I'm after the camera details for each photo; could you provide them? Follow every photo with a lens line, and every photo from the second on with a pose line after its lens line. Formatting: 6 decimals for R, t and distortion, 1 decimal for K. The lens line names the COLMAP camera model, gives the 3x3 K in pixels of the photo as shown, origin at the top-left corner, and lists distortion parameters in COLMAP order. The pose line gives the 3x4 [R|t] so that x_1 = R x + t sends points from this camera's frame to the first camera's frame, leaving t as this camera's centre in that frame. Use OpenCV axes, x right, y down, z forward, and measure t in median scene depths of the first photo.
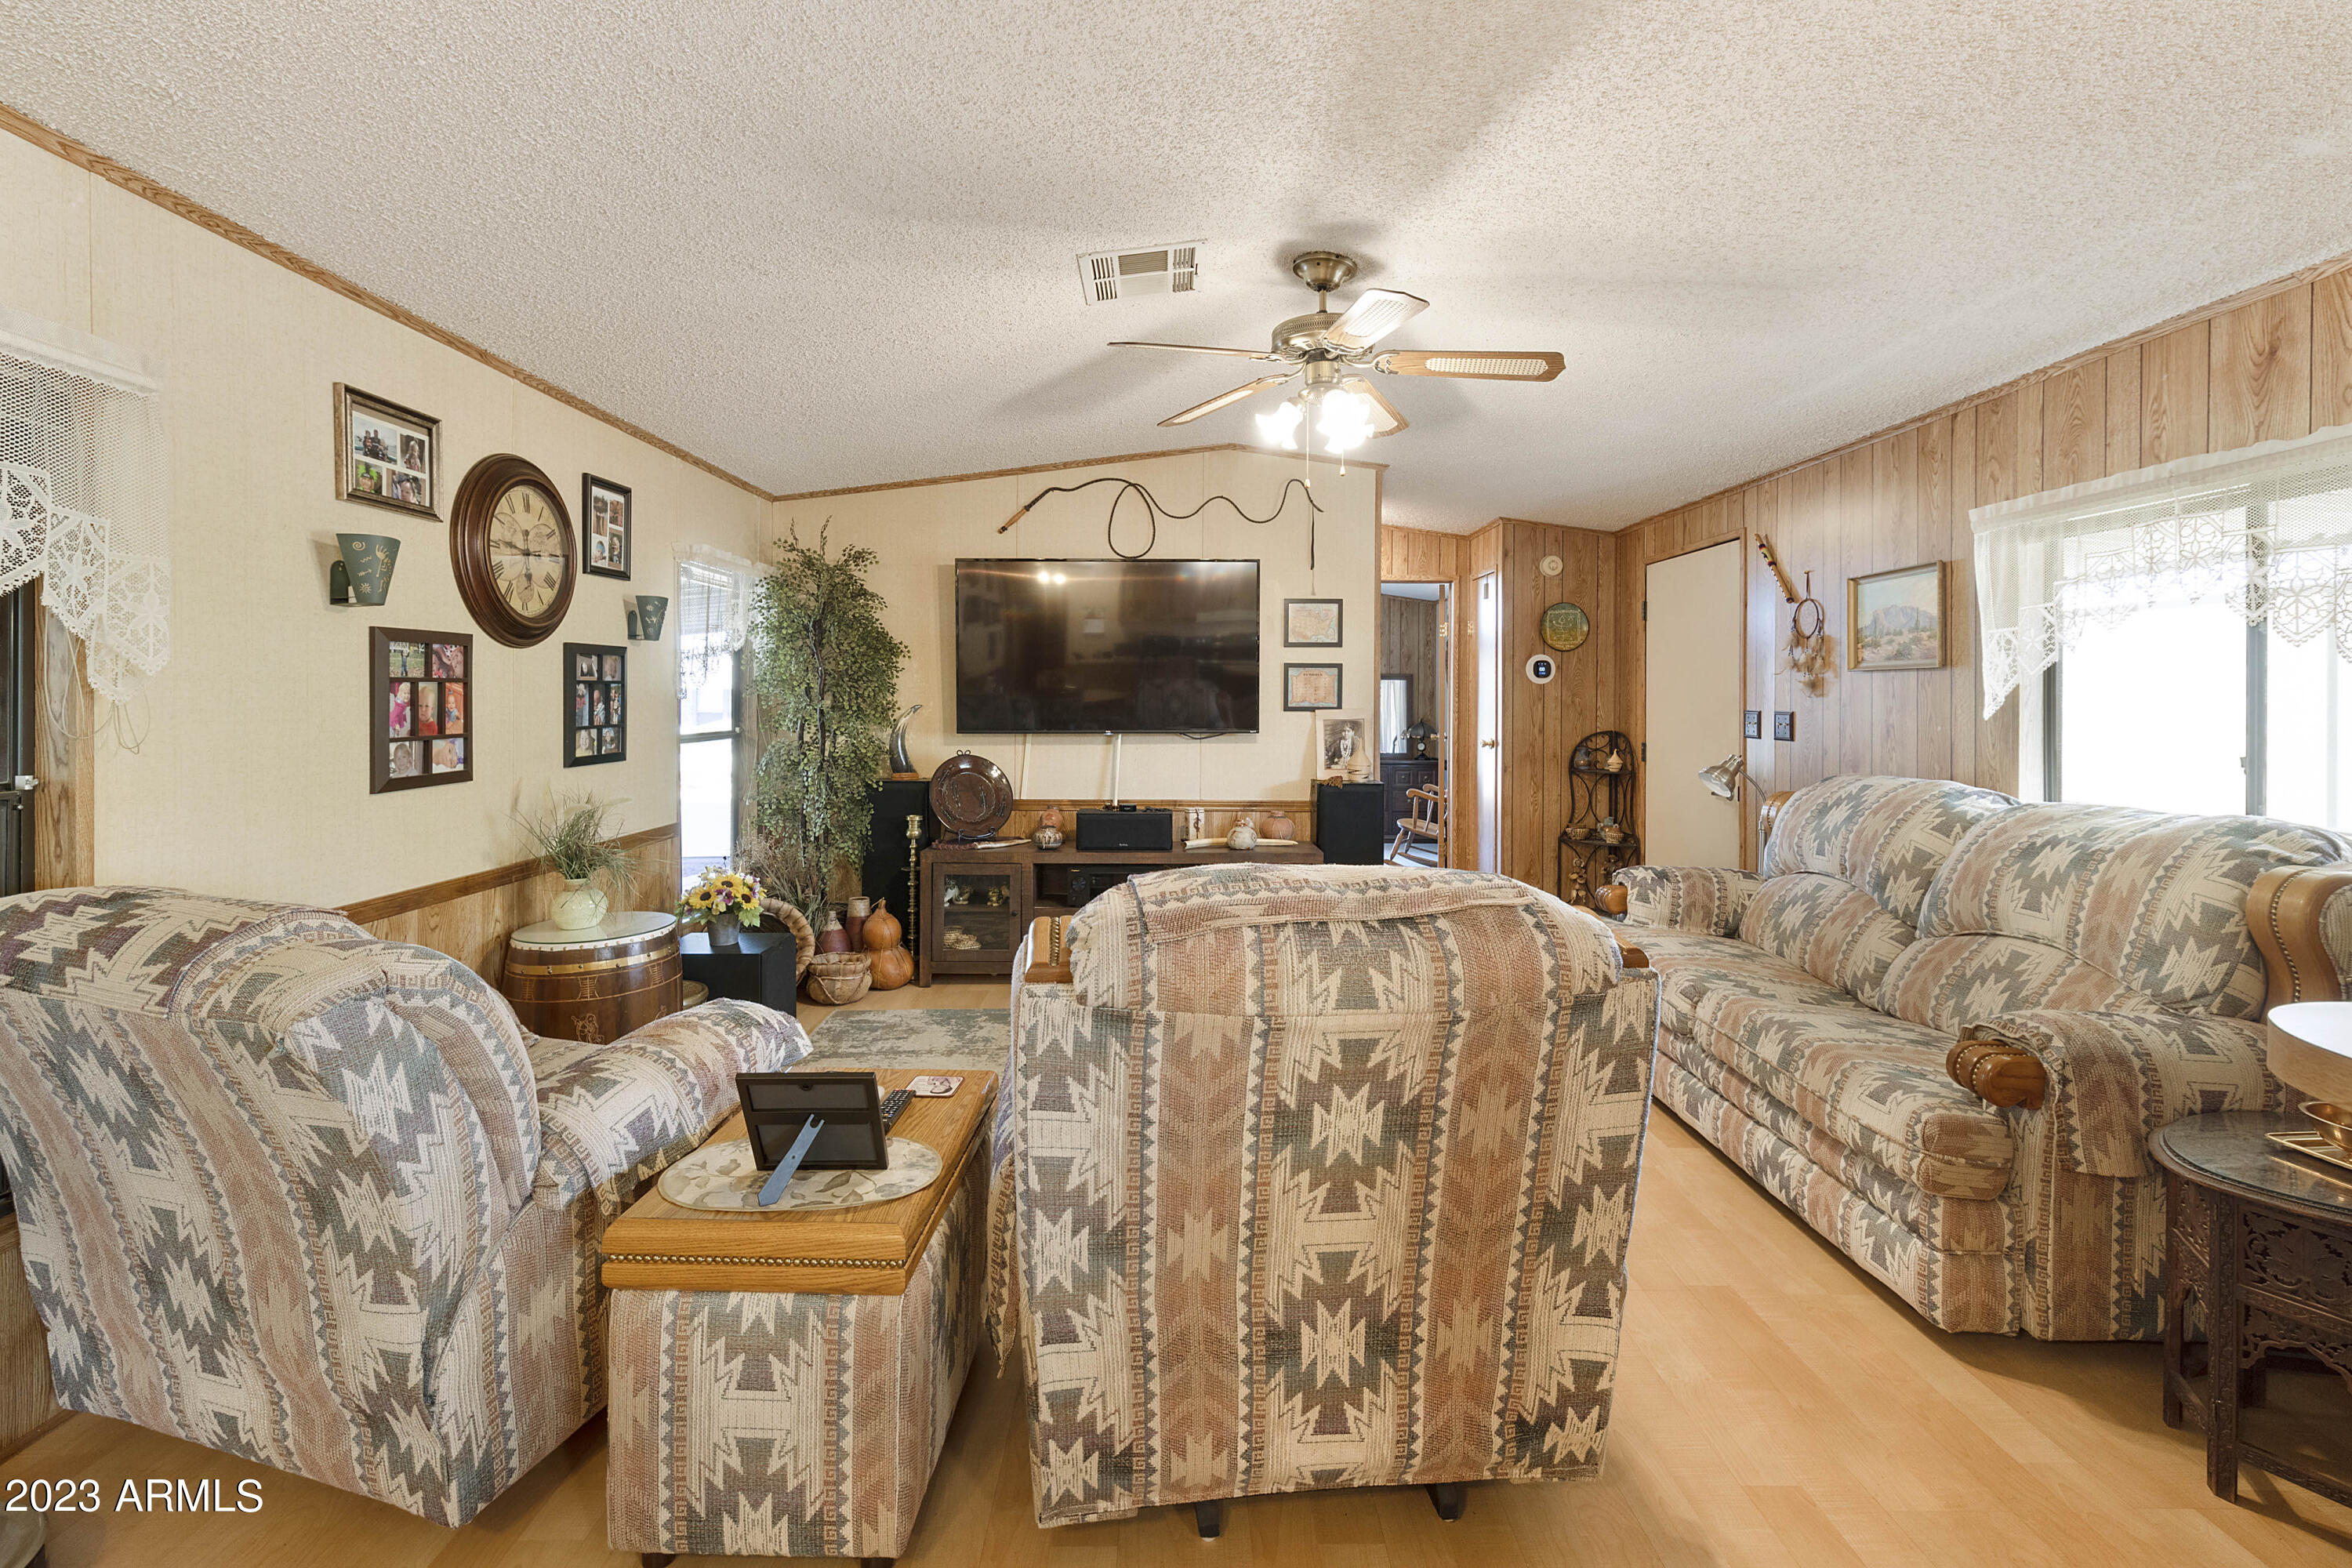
lens RADIAL K [[1041.5, 0, 1184.7], [0, 1041.5, 702.2], [0, 0, 1]] dist [0.013048, -0.008836]
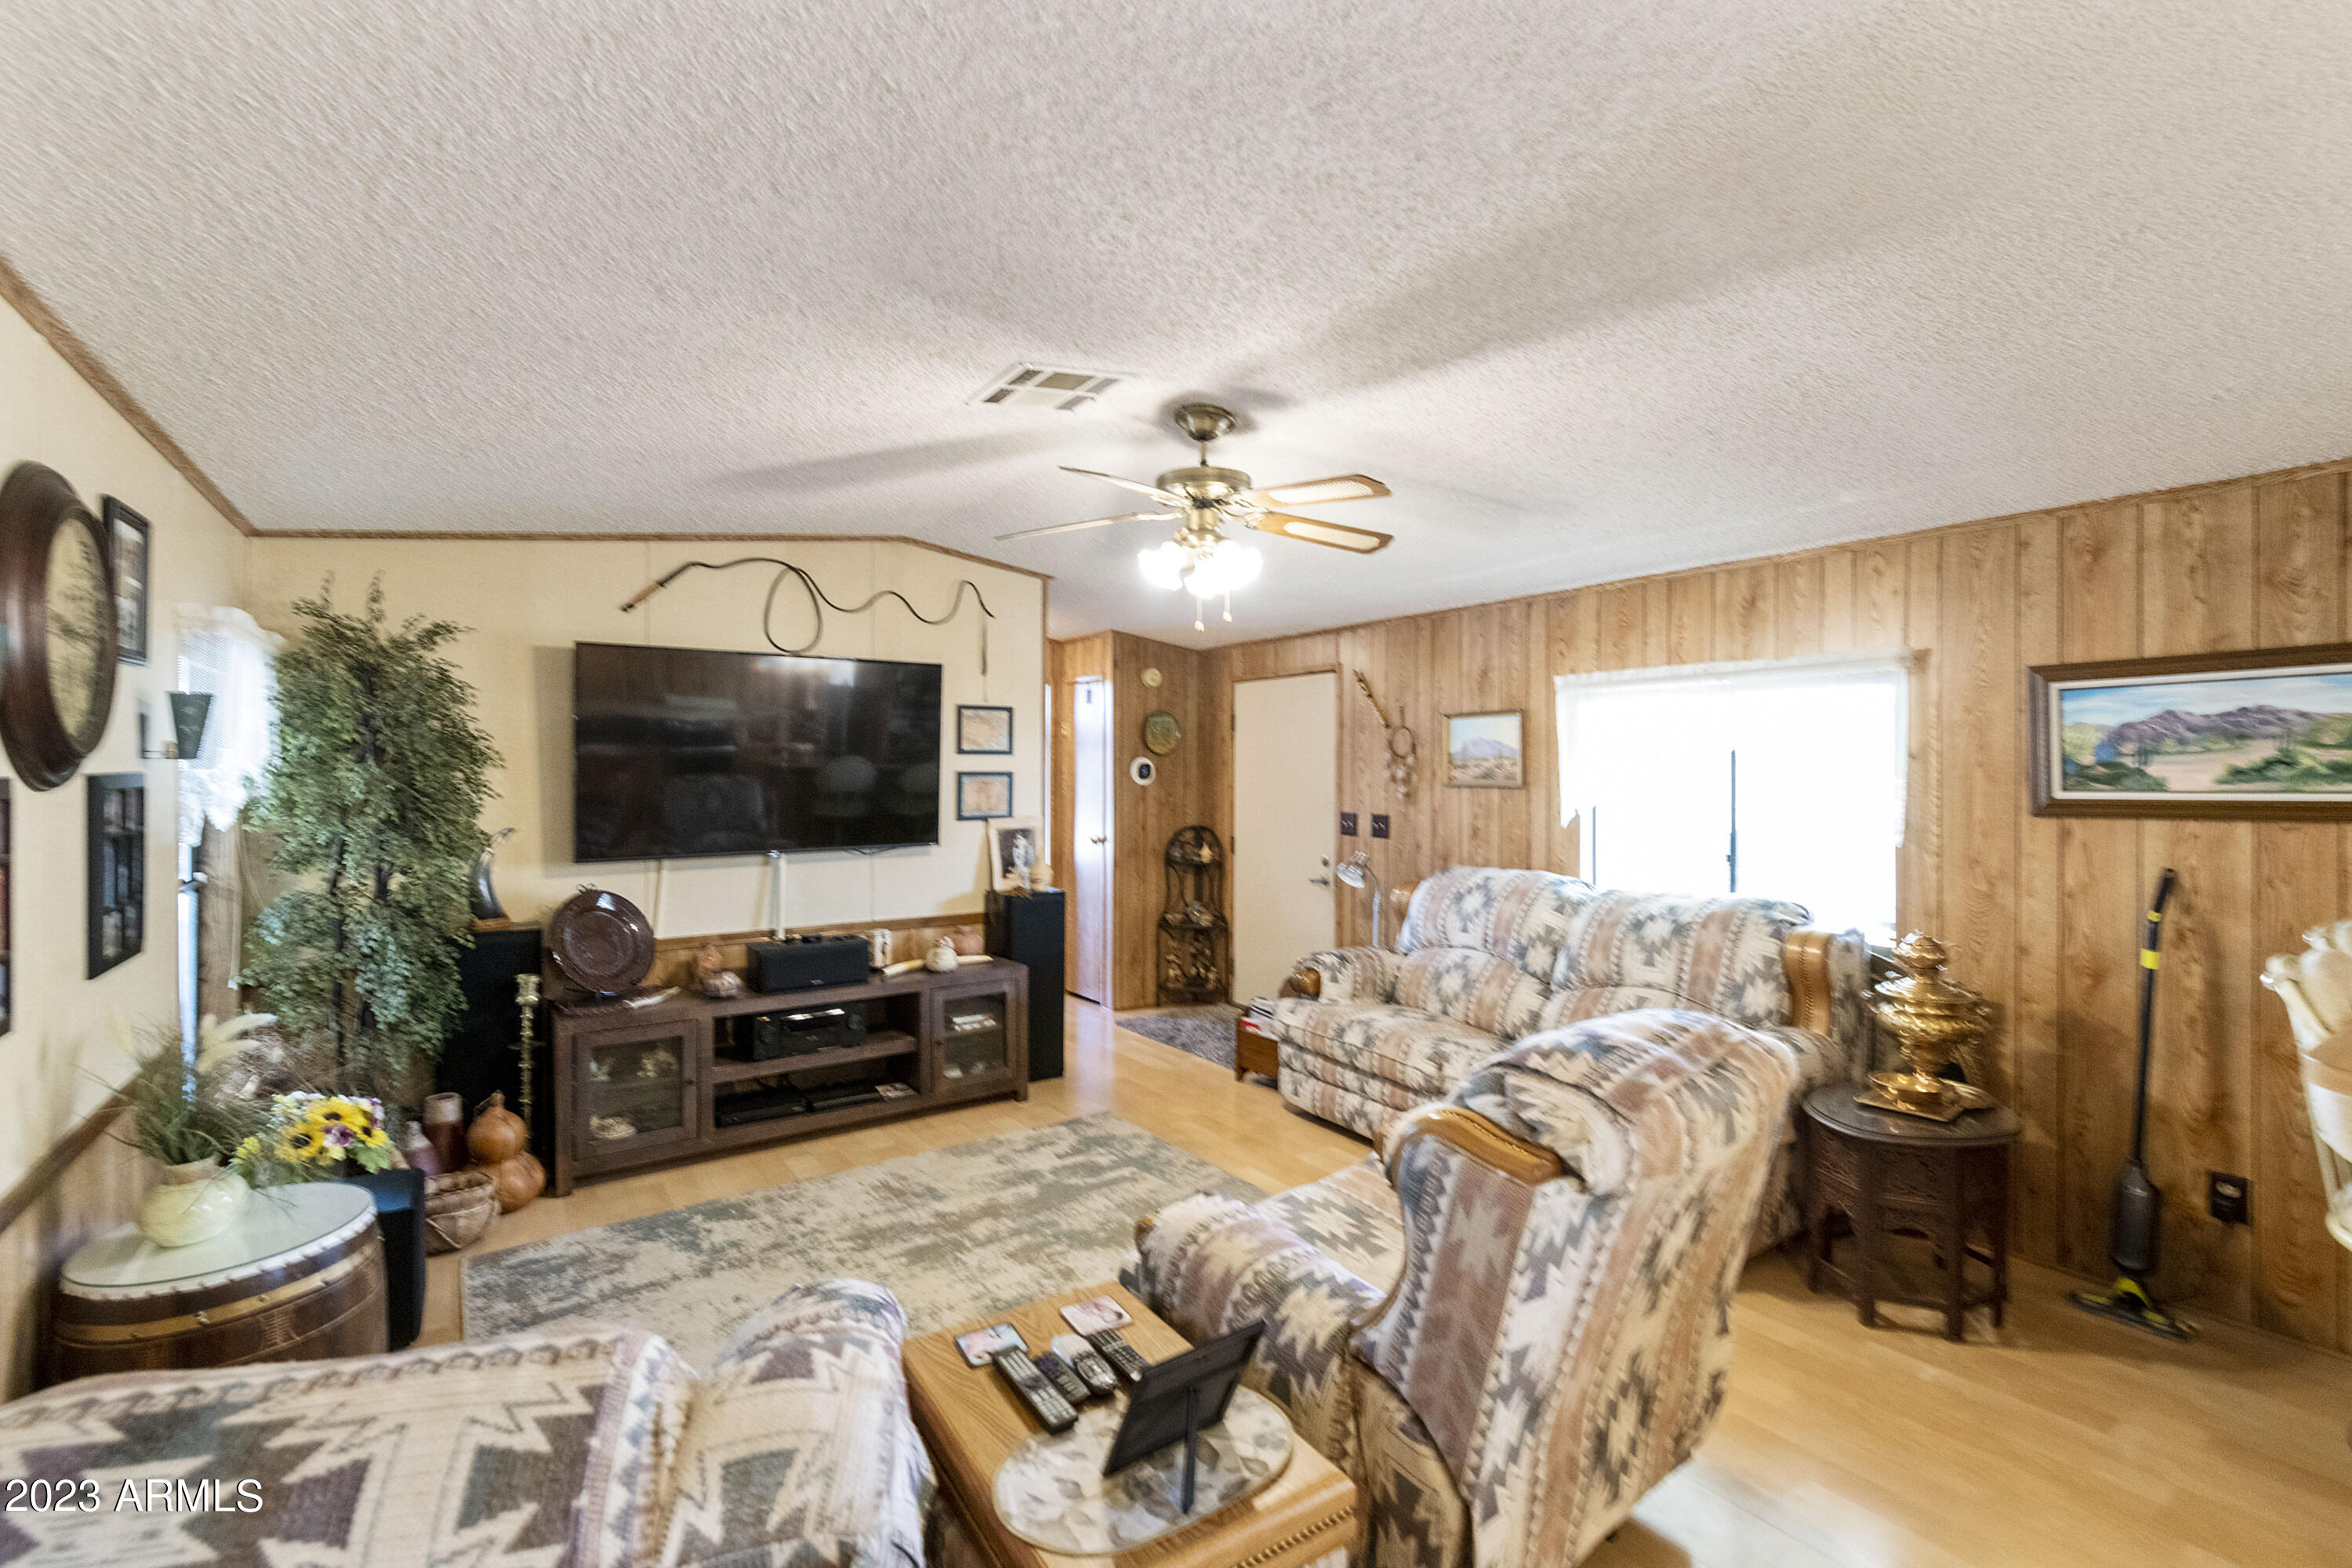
lens RADIAL K [[1036.1, 0, 1174.0], [0, 1036.1, 771.9], [0, 0, 1]] dist [0.002942, 0.000035]
pose [[0.821993, -0.004405, 0.569481, -0.330726], [0.002032, 0.999986, 0.004801, -0.047691], [-0.569494, -0.002790, 0.821991, 0.114271]]
